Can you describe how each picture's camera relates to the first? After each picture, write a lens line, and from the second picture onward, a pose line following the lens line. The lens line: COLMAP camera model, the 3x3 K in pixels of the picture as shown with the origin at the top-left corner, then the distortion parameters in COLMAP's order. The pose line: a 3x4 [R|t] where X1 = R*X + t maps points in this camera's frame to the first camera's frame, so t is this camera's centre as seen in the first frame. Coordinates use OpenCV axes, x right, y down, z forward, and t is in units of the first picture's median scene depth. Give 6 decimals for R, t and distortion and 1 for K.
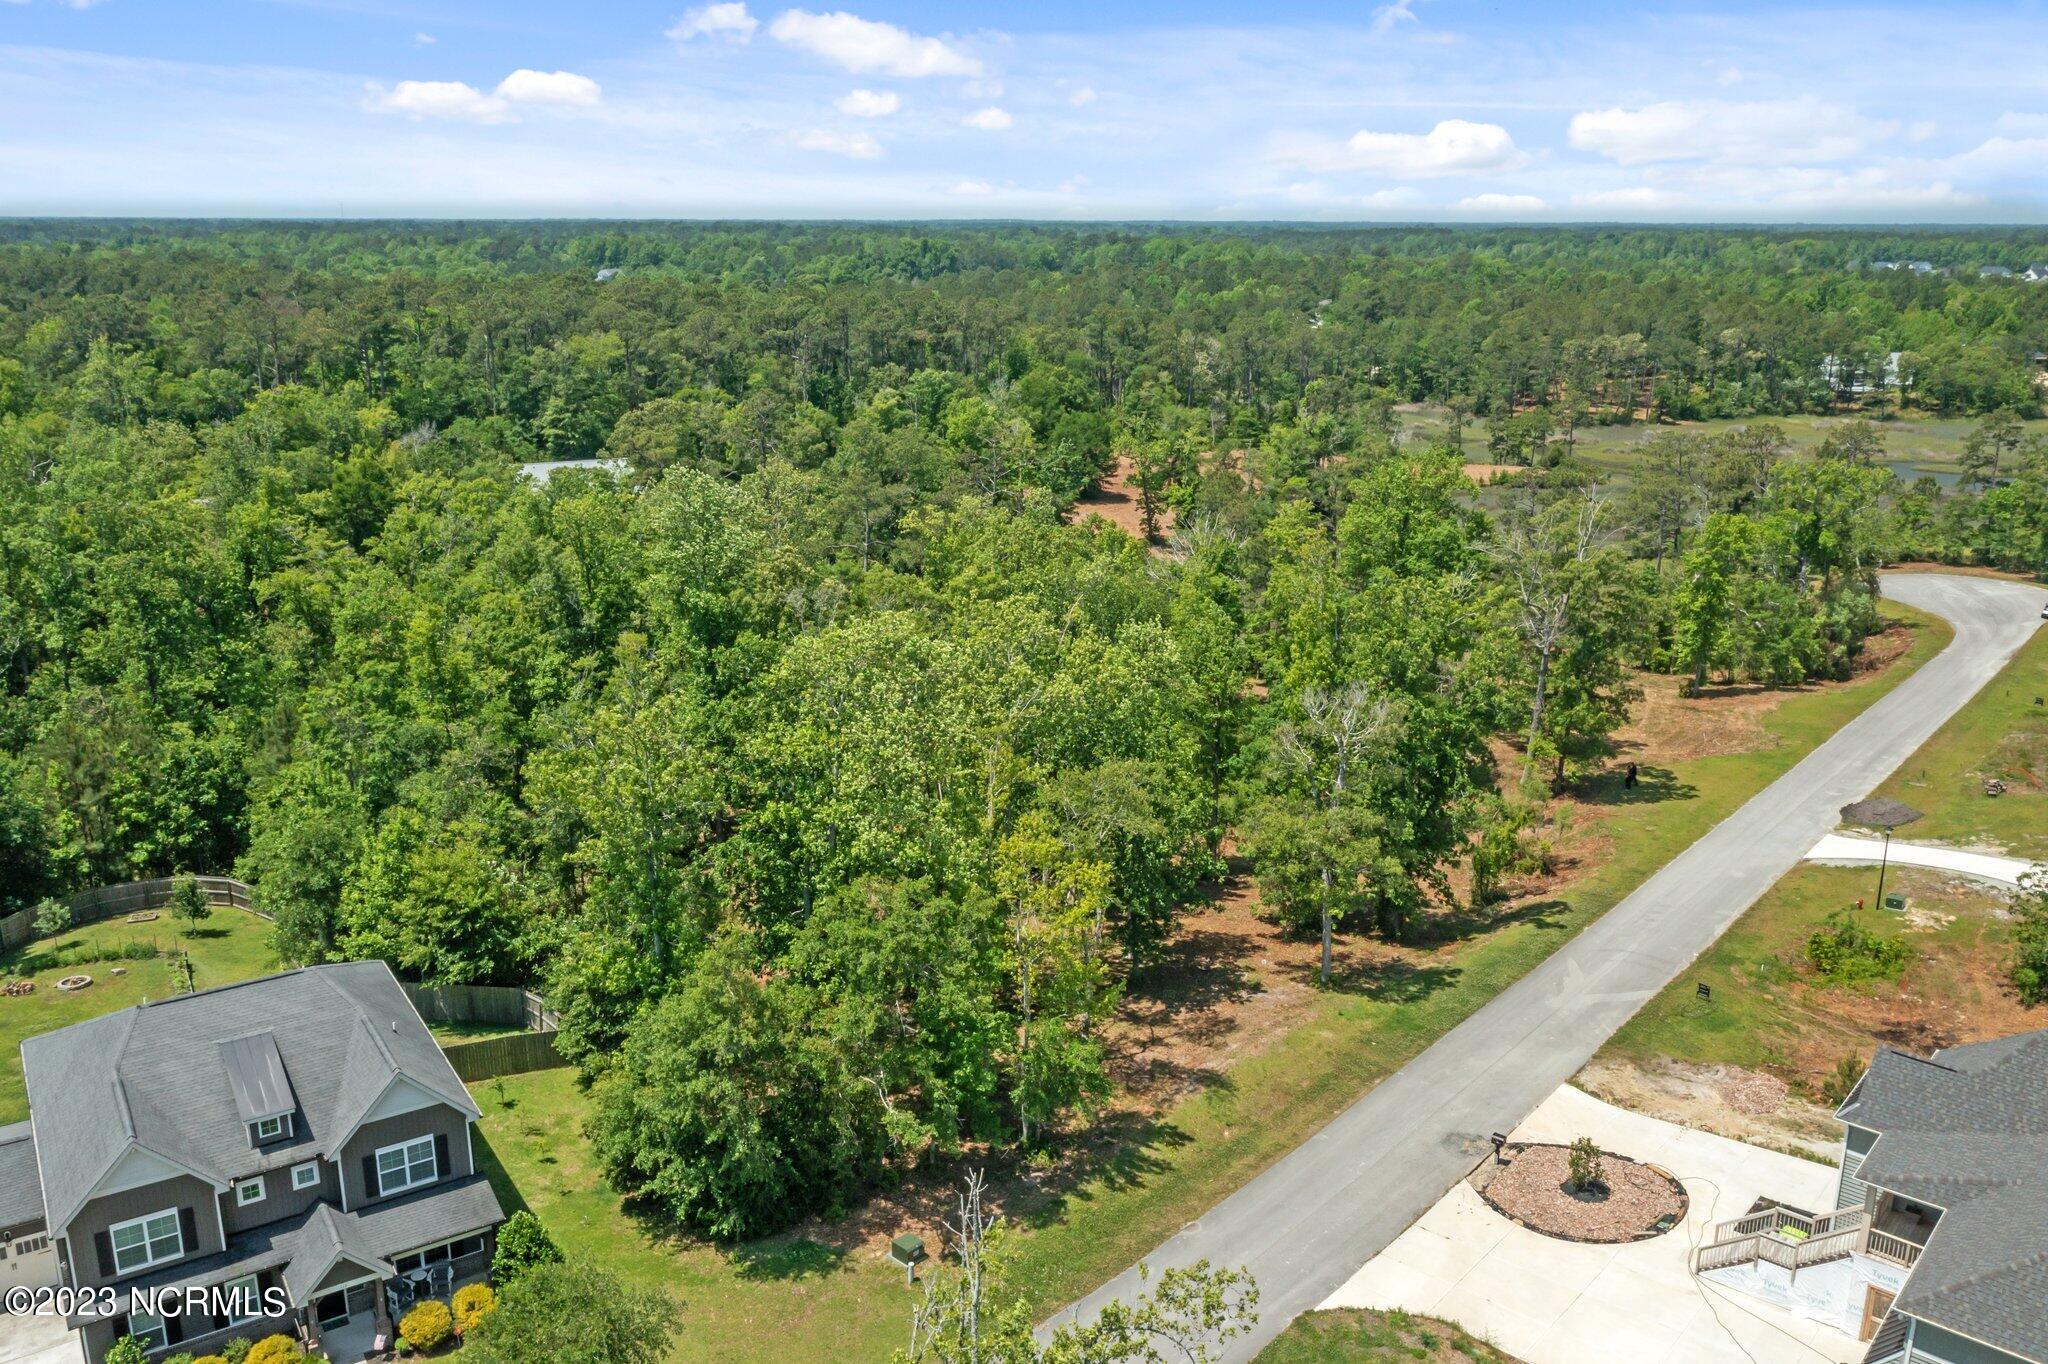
lens RADIAL K [[1630.9, 0, 1024.0], [0, 1630.9, 682.0], [0, 0, 1]] dist [-0.007096, 0.015238]
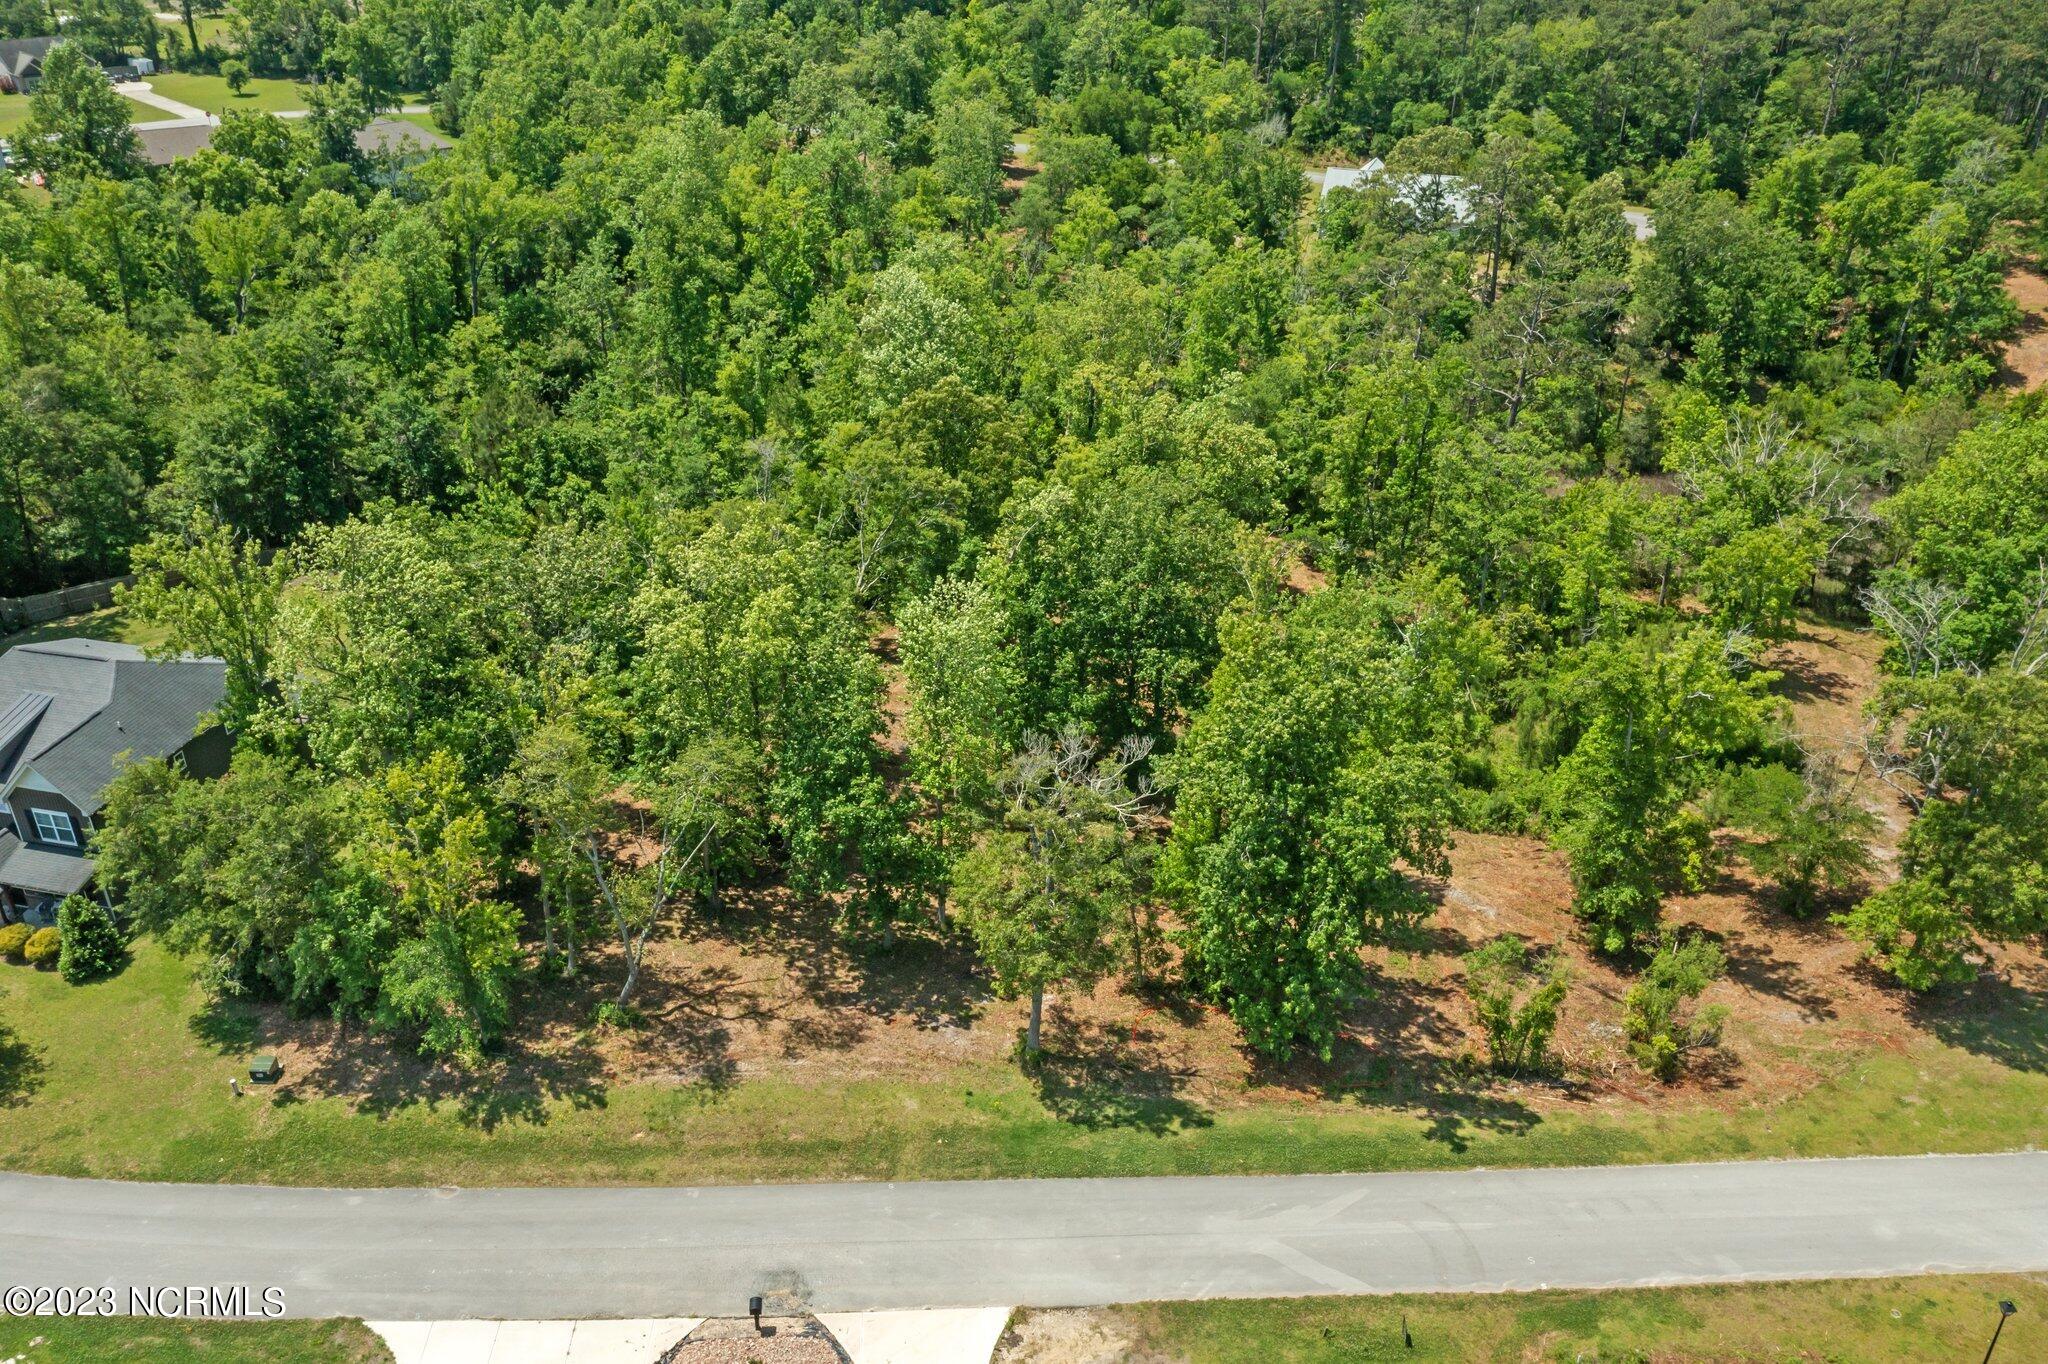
lens RADIAL K [[1633.7, 0, 1024.0], [0, 1633.7, 682.0], [0, 0, 1]] dist [-0.005365, 0.000790]
pose [[0.686016, 0.347139, -0.639435, 0.604185], [-0.195090, 0.934423, 0.297981, -0.227287], [0.700943, -0.079673, 0.708753, 0.378702]]
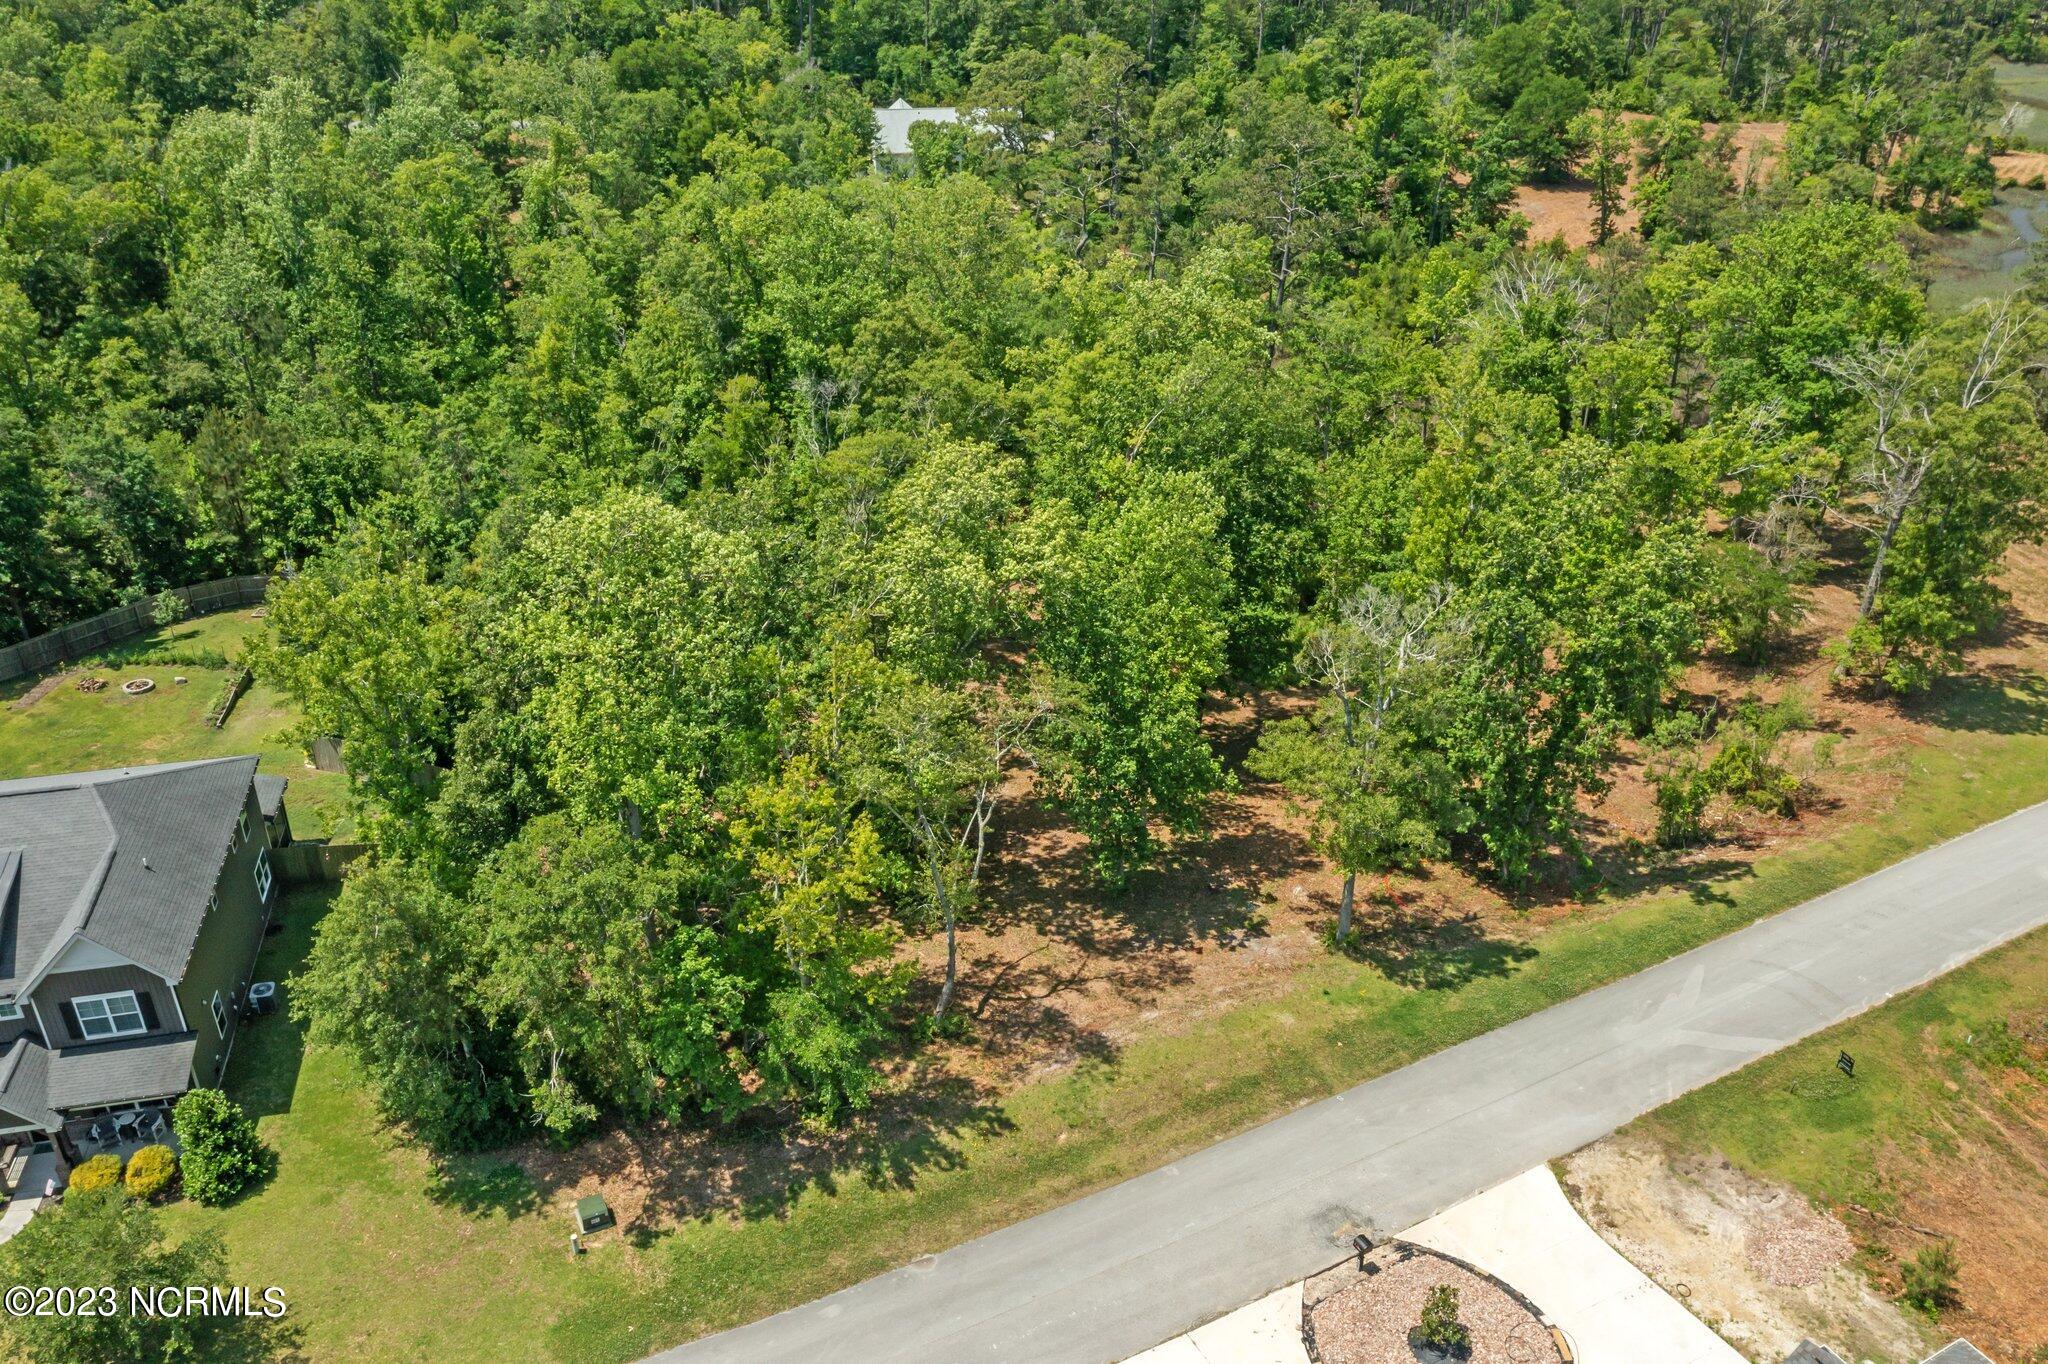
lens RADIAL K [[1625.8, 0, 1024.0], [0, 1625.8, 682.0], [0, 0, 1]] dist [-0.002145, -0.000342]
pose [[0.933820, 0.171423, -0.313998, 0.248181], [-0.094666, 0.964838, 0.245205, -0.114489], [0.344991, -0.199252, 0.917213, 0.206770]]
